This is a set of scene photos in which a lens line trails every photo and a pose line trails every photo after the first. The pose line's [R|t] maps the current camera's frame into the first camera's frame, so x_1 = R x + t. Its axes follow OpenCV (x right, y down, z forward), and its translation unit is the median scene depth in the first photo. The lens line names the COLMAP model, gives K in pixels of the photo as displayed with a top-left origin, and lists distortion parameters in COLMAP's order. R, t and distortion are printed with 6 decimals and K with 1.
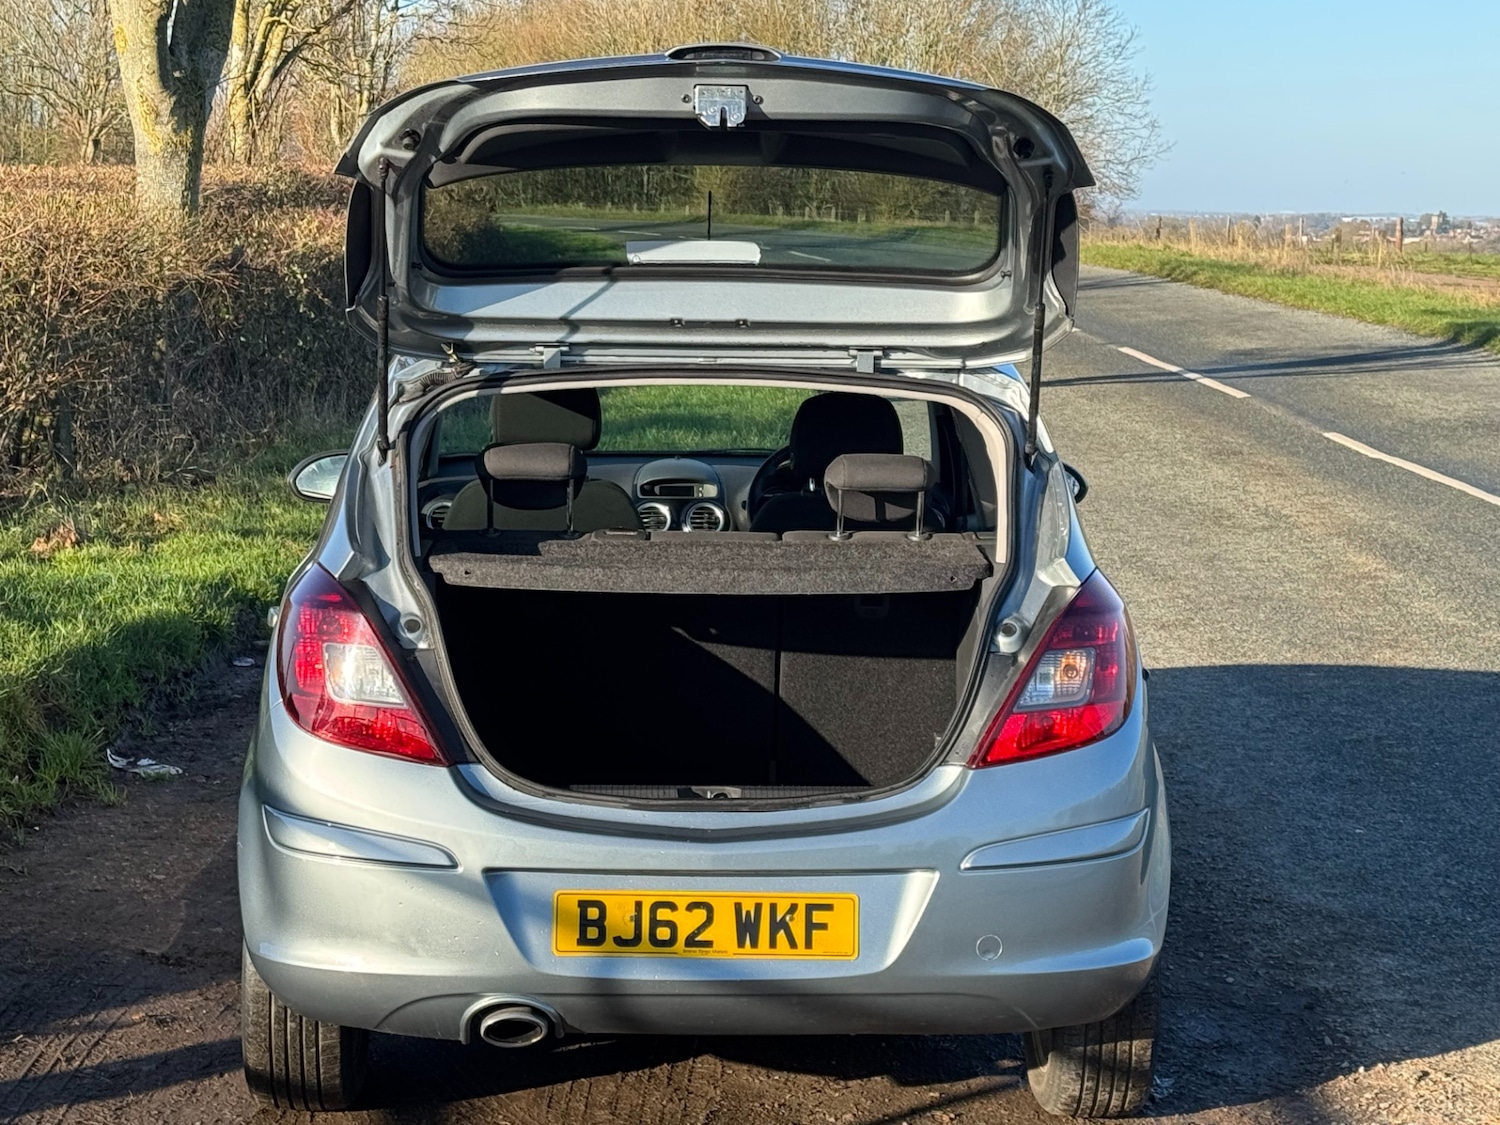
lens RADIAL K [[3407.1, 0, 747.1], [0, 3407.1, 559.9], [0, 0, 1]] dist [0.204375, 0.000000]
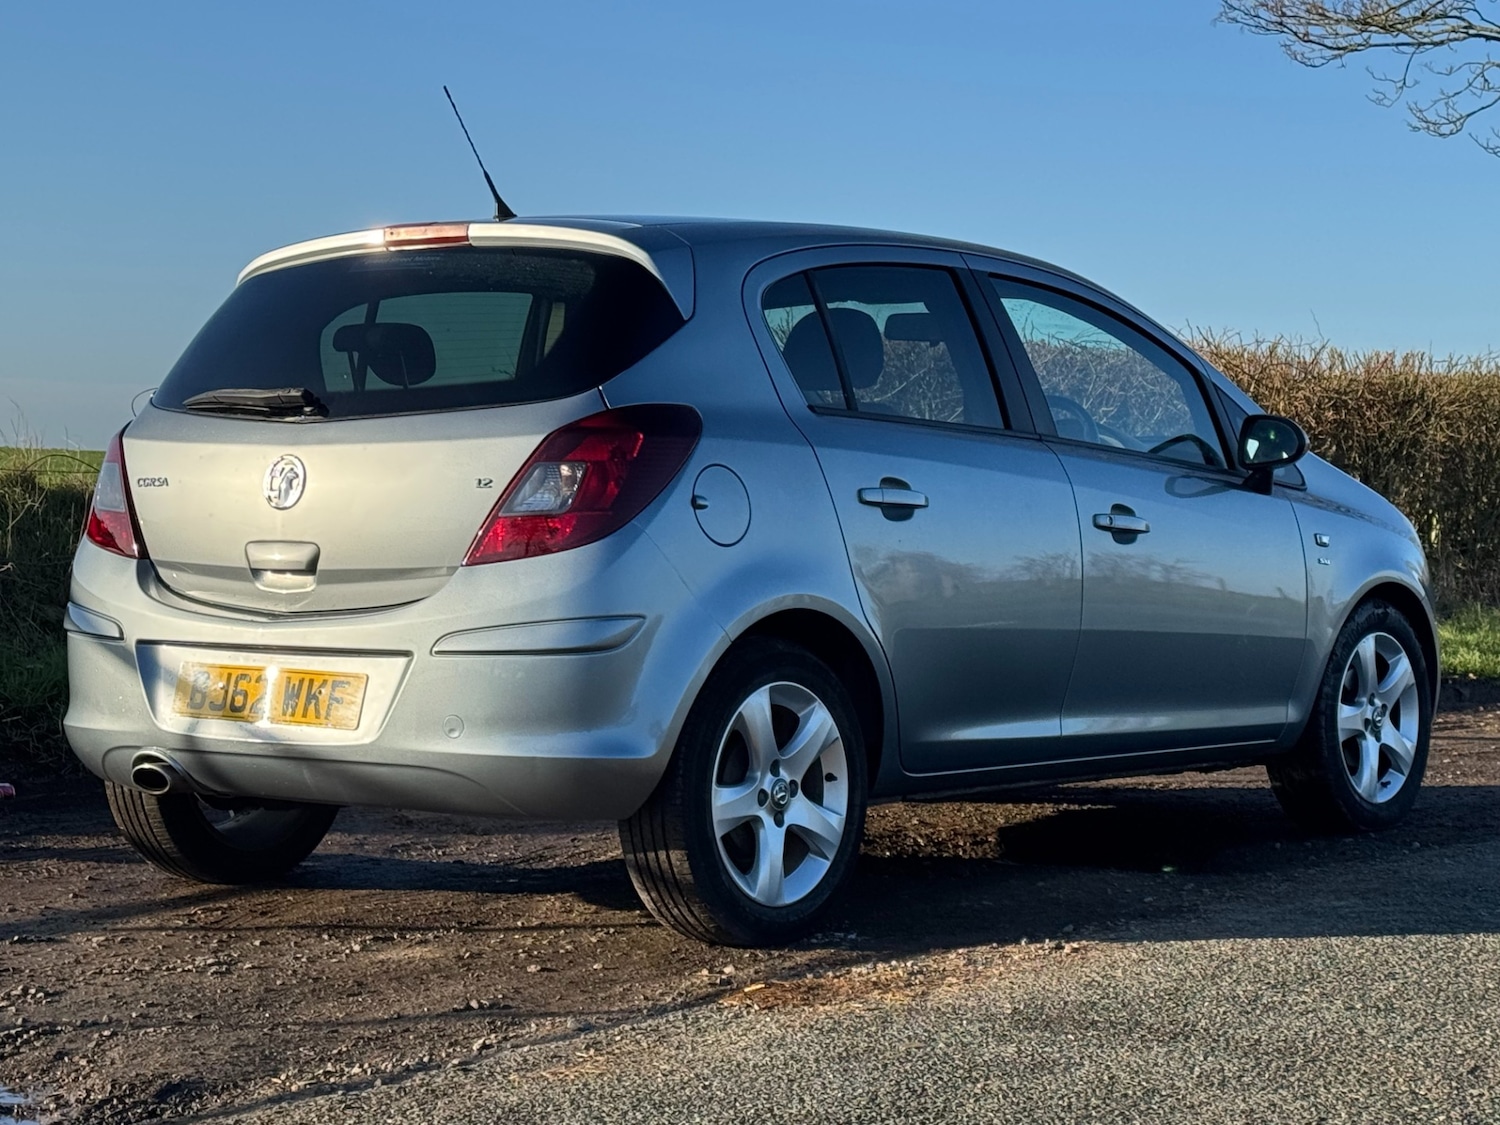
lens RADIAL K [[3407.1, 0, 750.5], [0, 3407.1, 553.4], [0, 0, 1]] dist [0.204375, 0.000000]
pose [[0.765410, 0.003701, -0.643533, 0.760294], [-0.073605, 0.993925, -0.081828, 0.126126], [0.639320, 0.109999, 0.761032, 0.199420]]
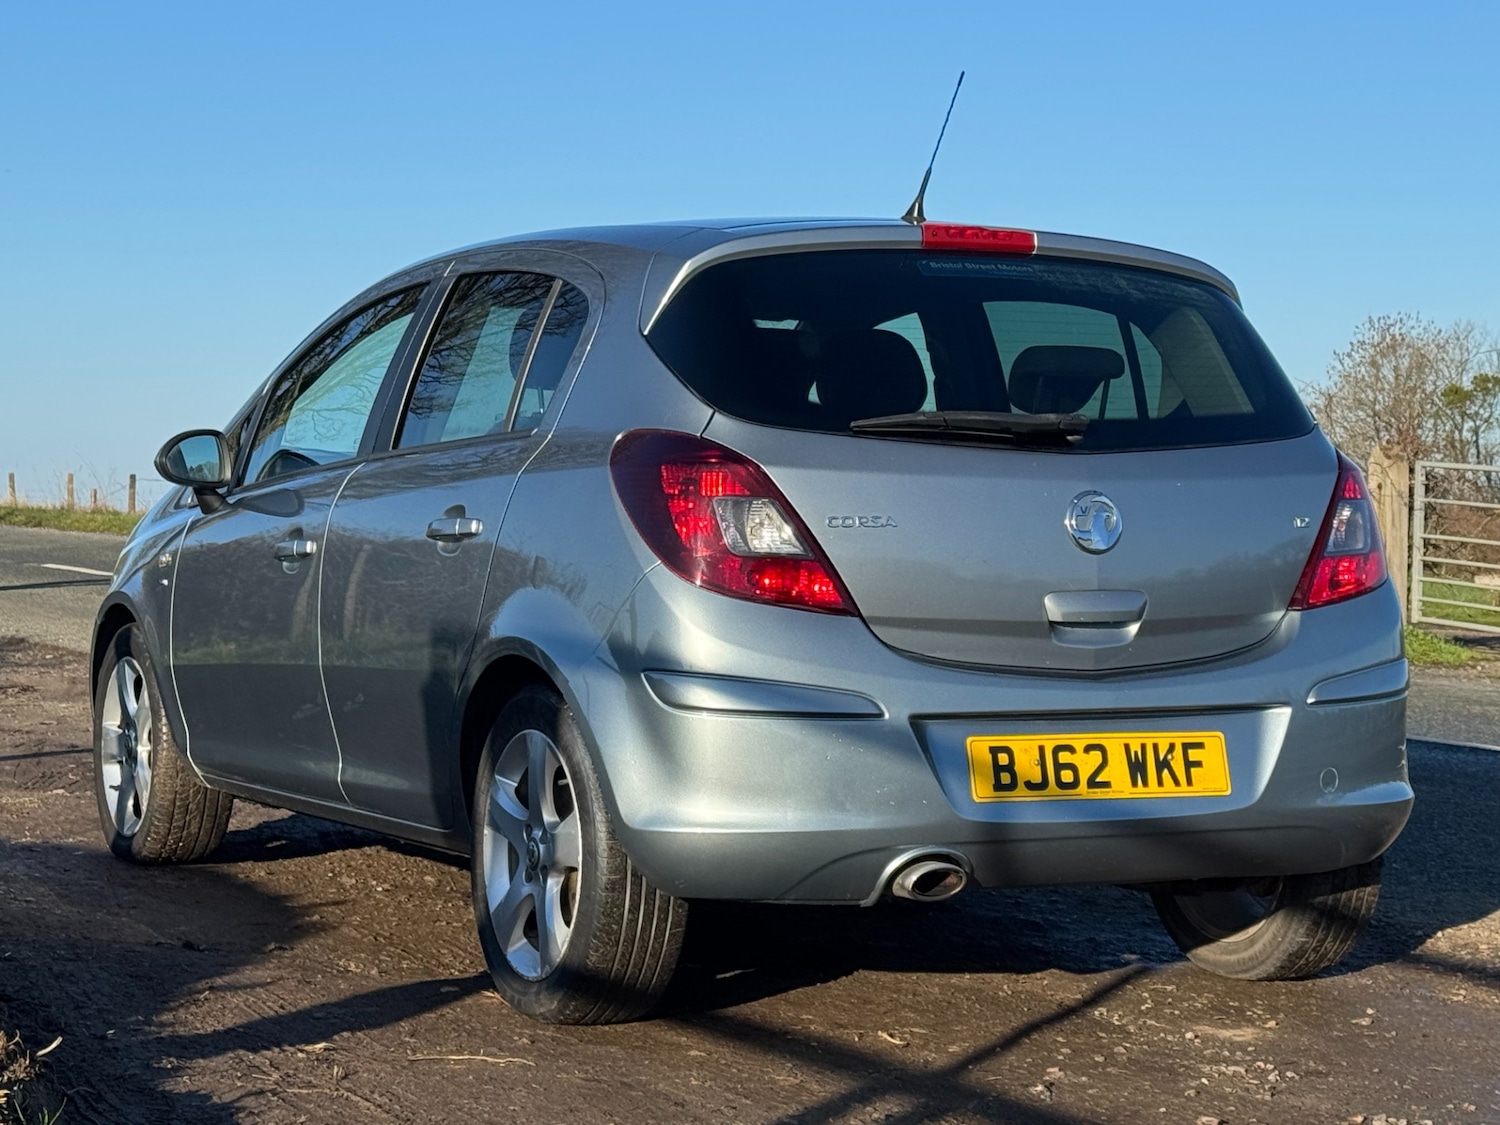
lens RADIAL K [[3407.1, 0, 764.4], [0, 3407.1, 561.5], [0, 0, 1]] dist [0.204375, 0.000000]
pose [[0.903006, -0.016388, 0.429316, -0.474481], [0.055620, 0.995322, -0.078995, 0.107584], [-0.426013, 0.095212, 0.899693, 0.117264]]
